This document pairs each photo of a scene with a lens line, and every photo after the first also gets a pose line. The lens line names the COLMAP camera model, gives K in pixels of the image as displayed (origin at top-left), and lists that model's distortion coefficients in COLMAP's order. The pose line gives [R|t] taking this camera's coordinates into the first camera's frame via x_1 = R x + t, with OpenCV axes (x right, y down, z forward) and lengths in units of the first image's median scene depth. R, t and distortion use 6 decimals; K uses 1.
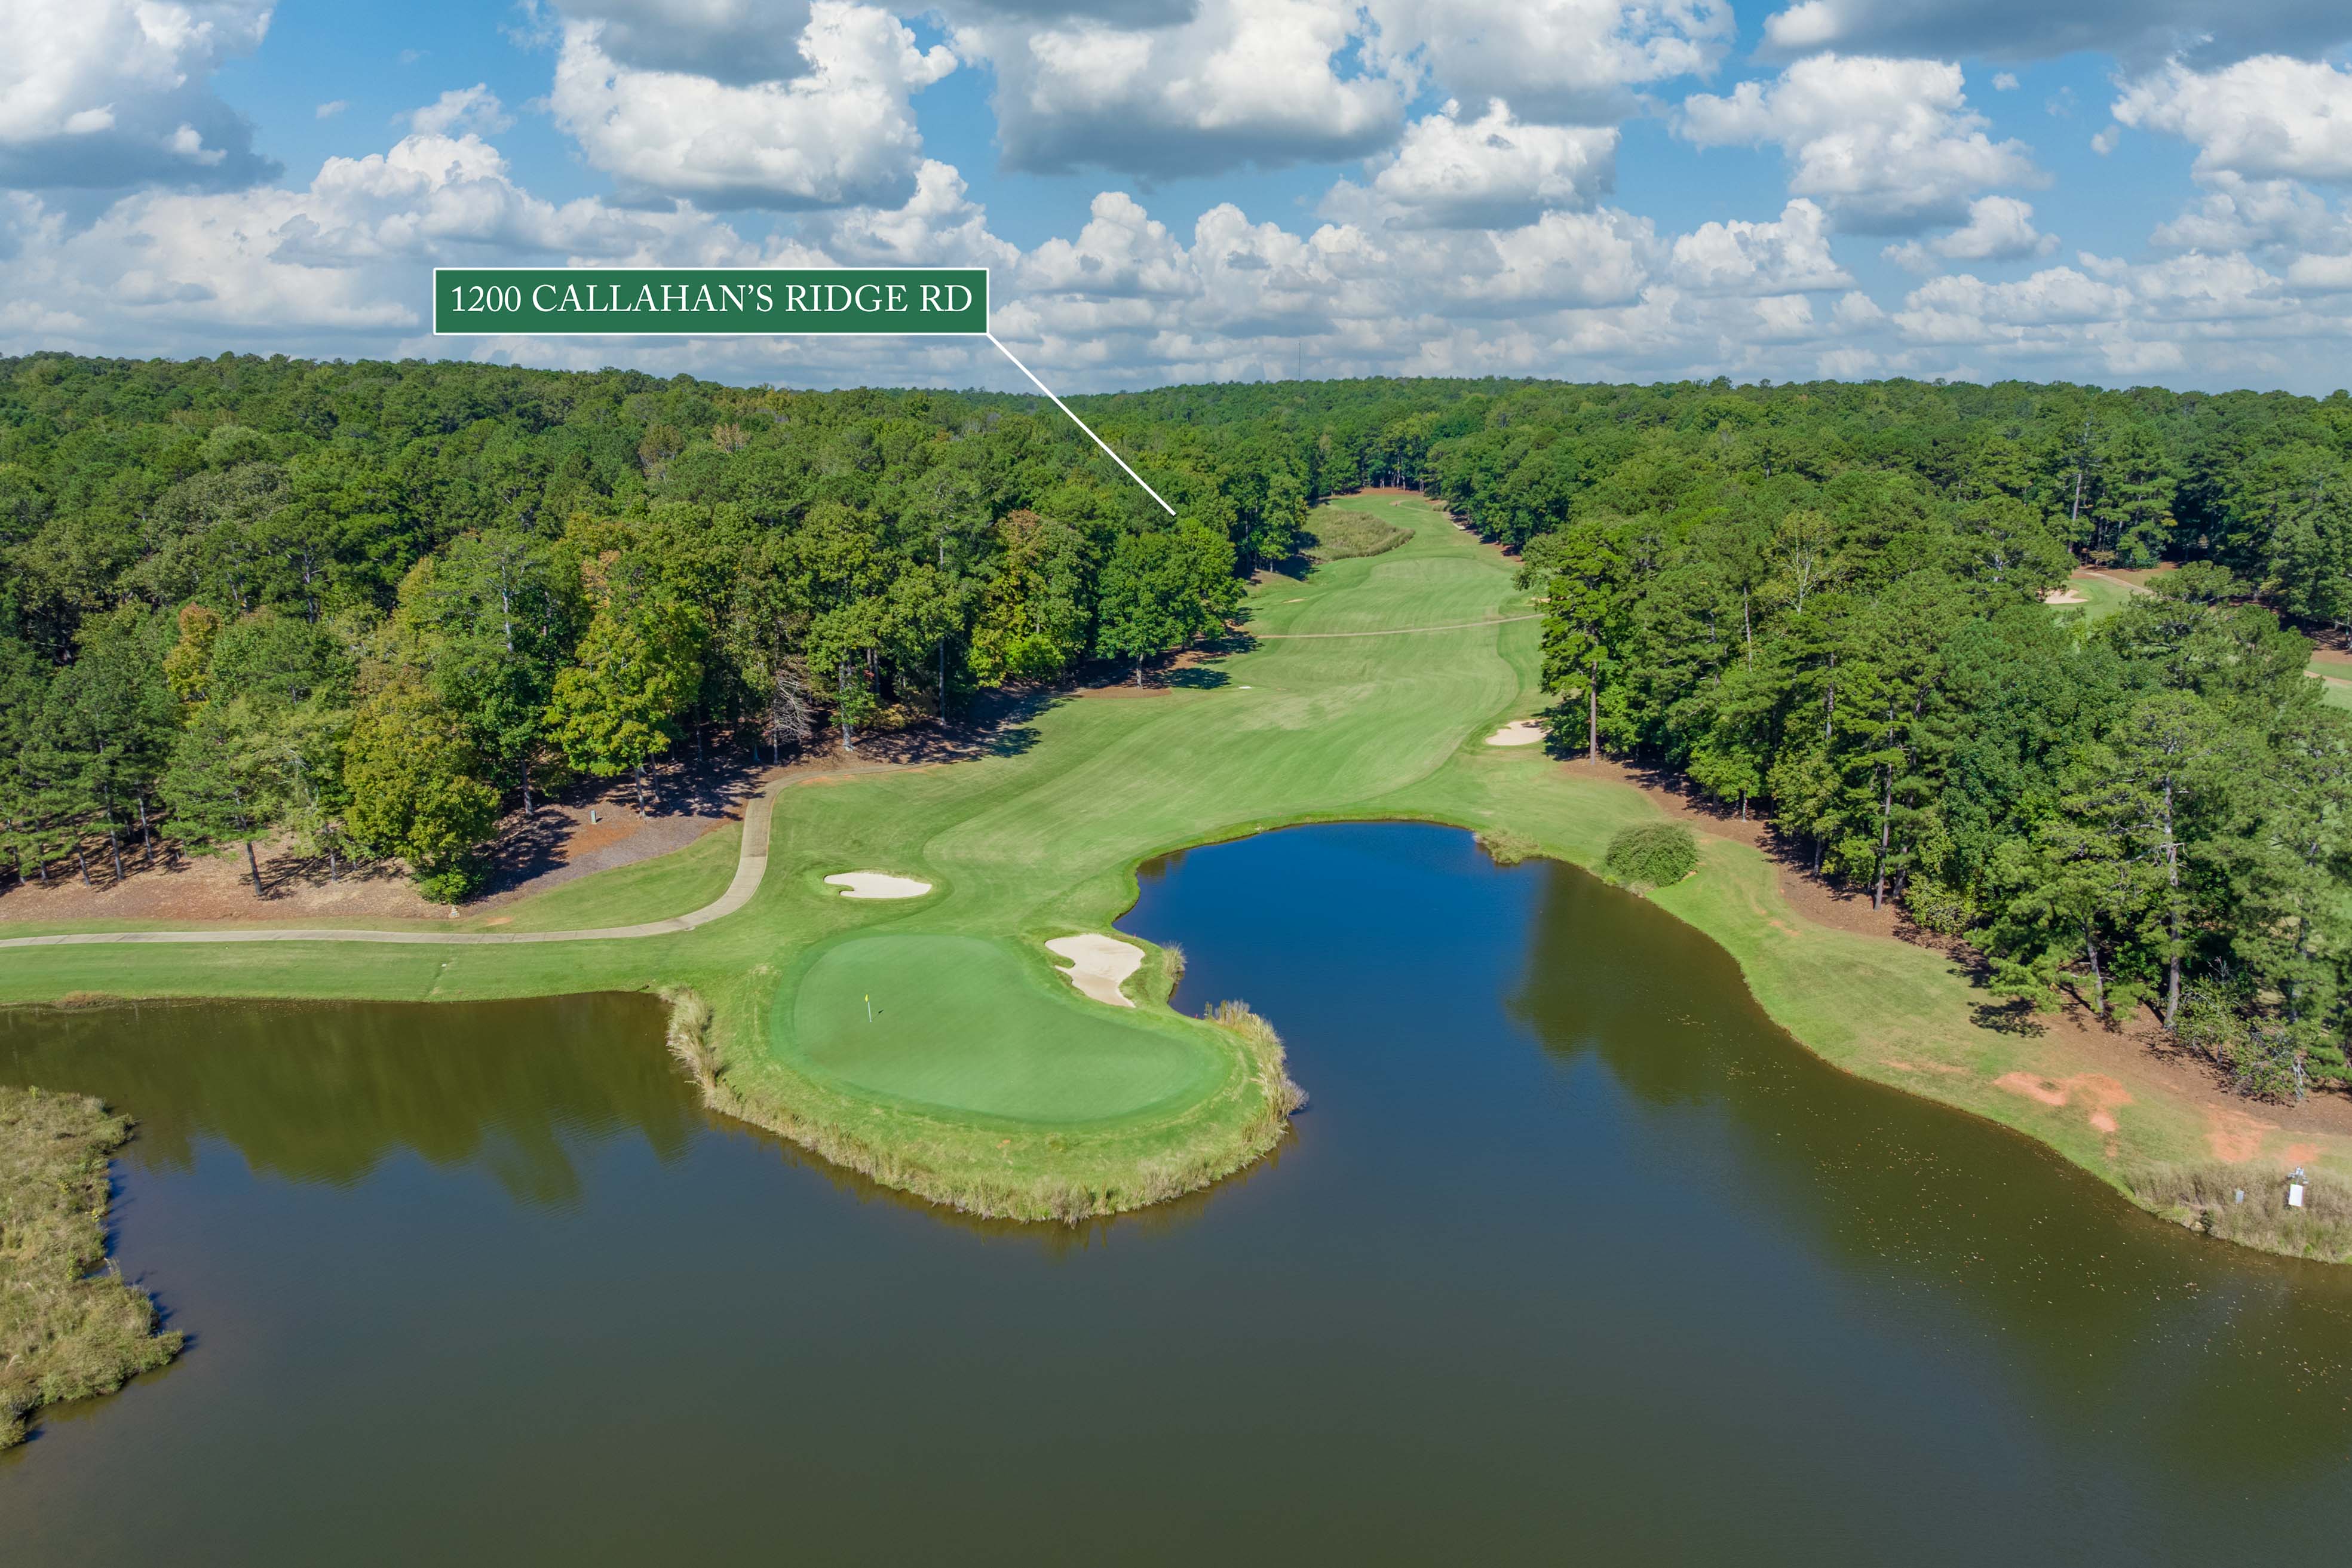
lens RADIAL K [[1743.0, 0, 1176.0], [0, 1743.0, 784.0], [0, 0, 1]] dist [-0.003855, -0.032678]
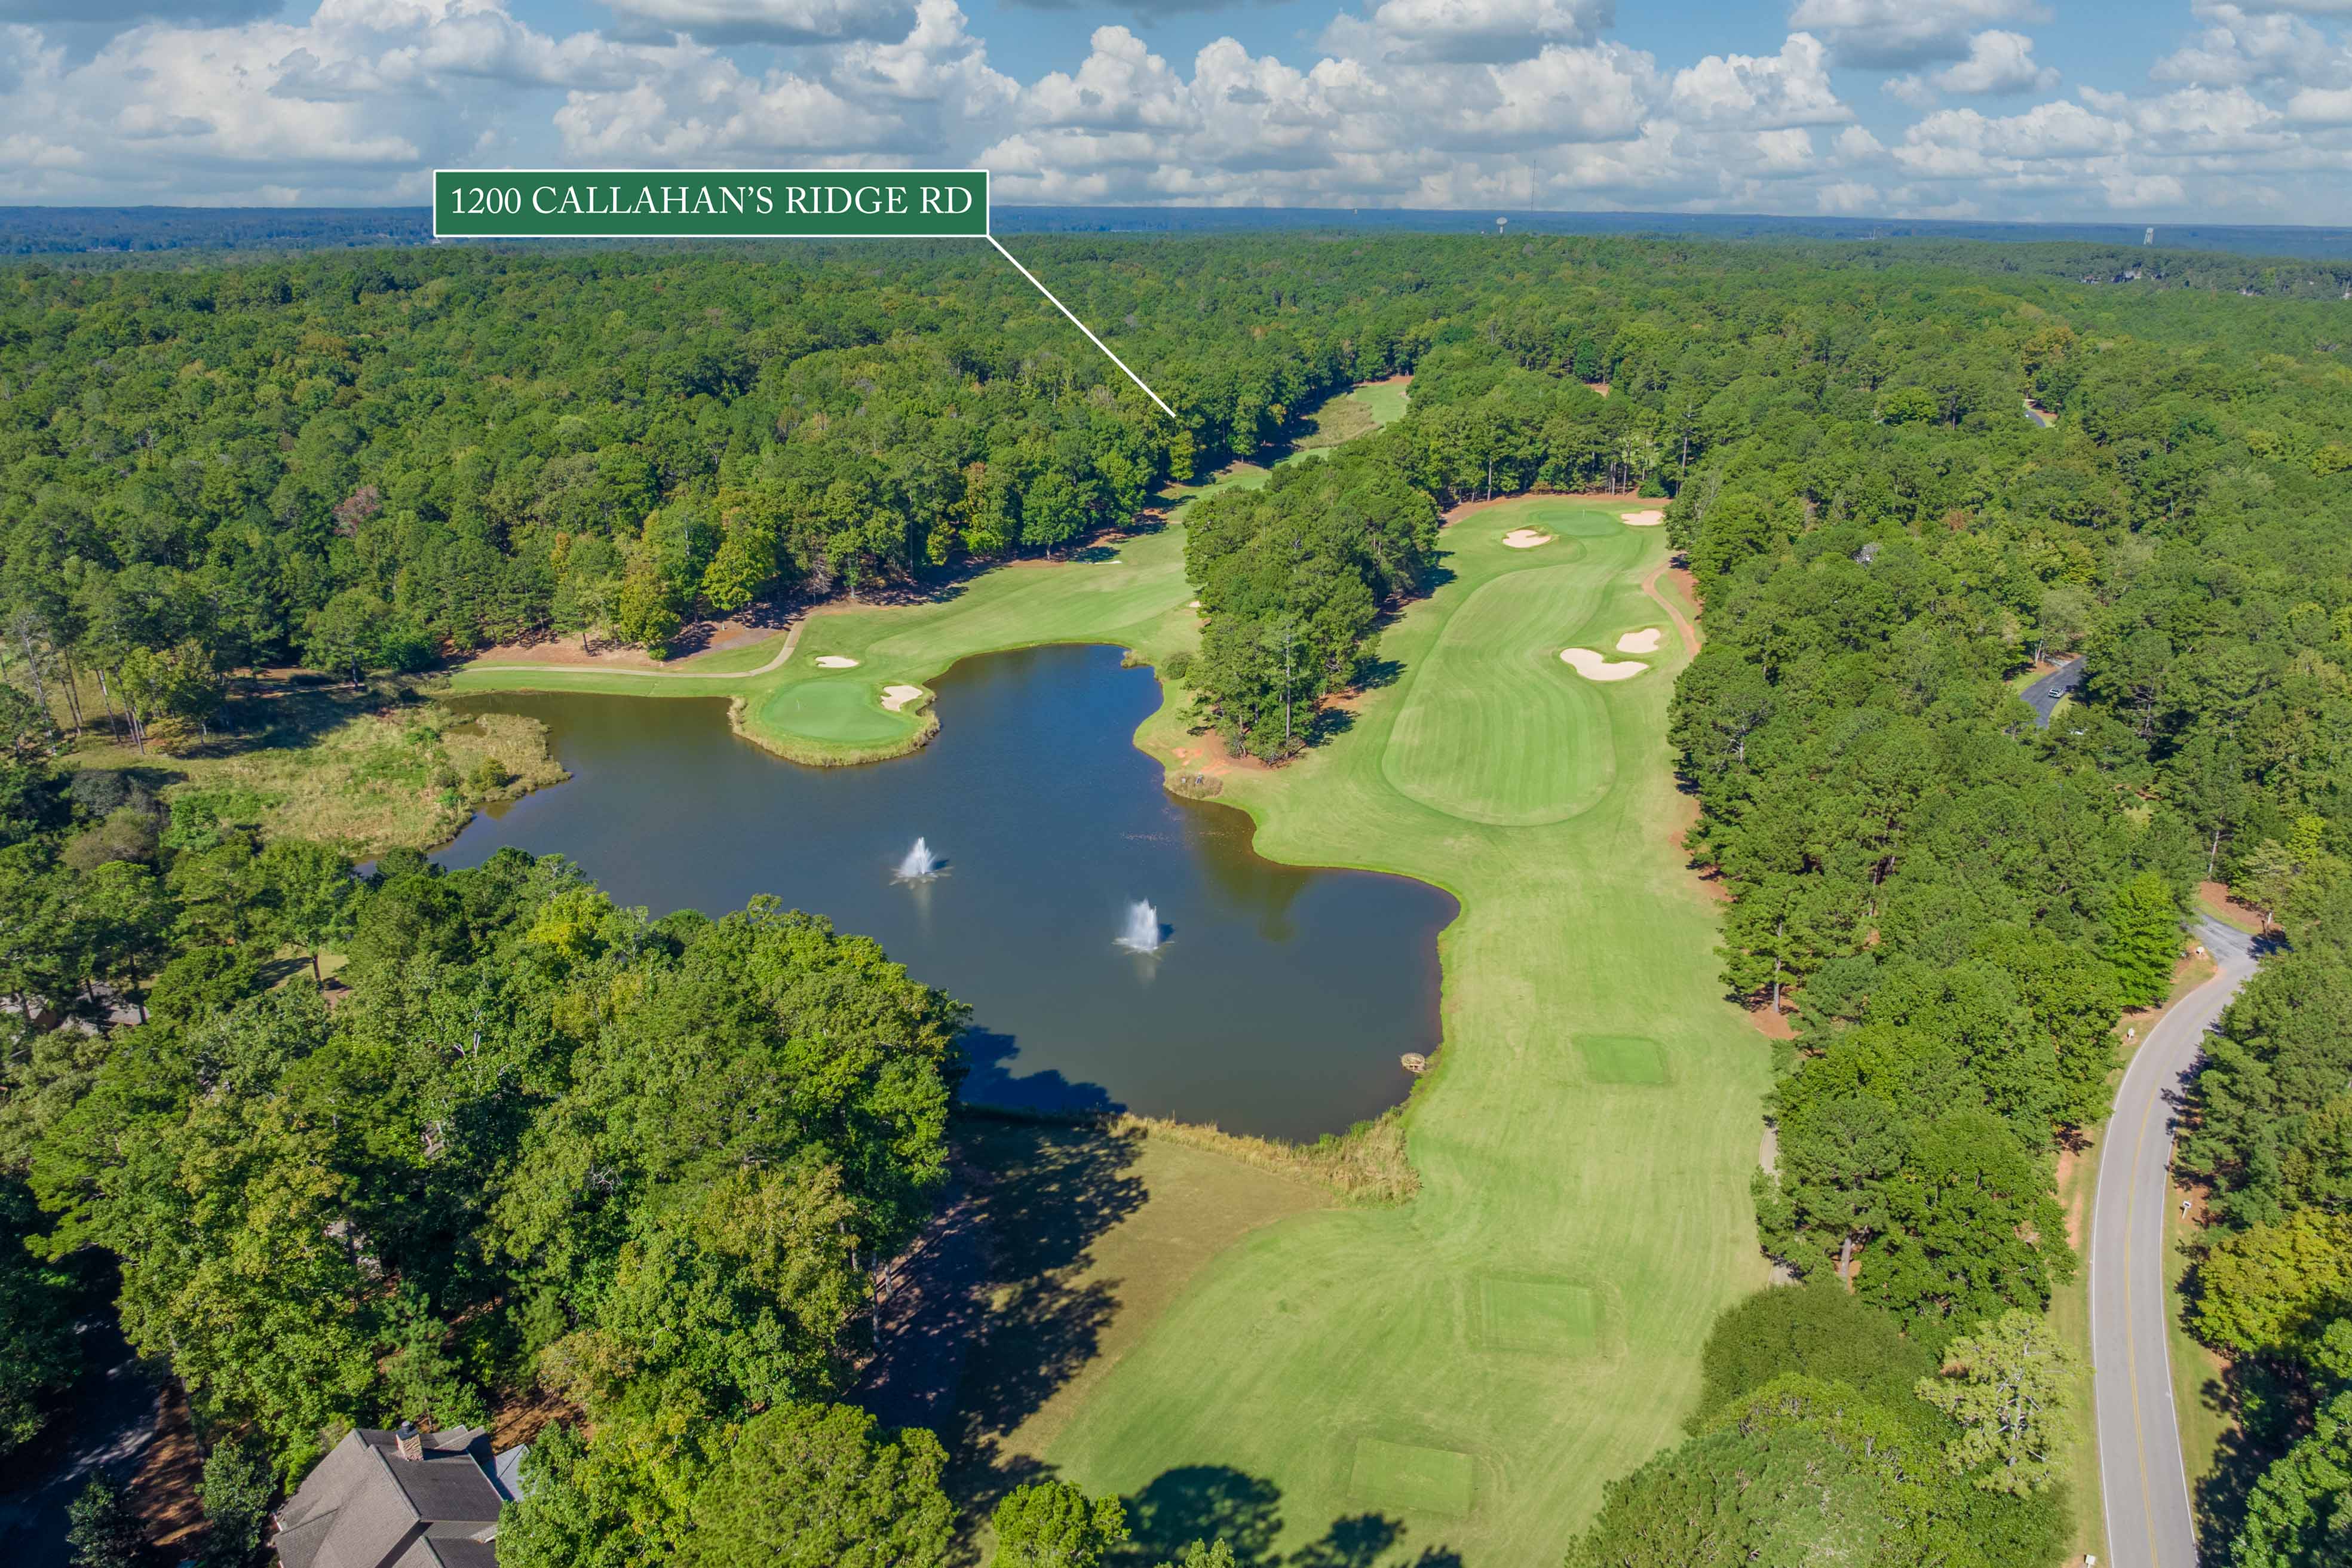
lens RADIAL K [[1743.0, 0, 1176.0], [0, 1743.0, 784.0], [0, 0, 1]] dist [-0.003855, -0.032678]
pose [[0.987931, 0.055627, -0.144558, 0.592339], [-0.038829, 0.992427, 0.116535, -0.065787], [0.149946, -0.109516, 0.982610, -1.179315]]
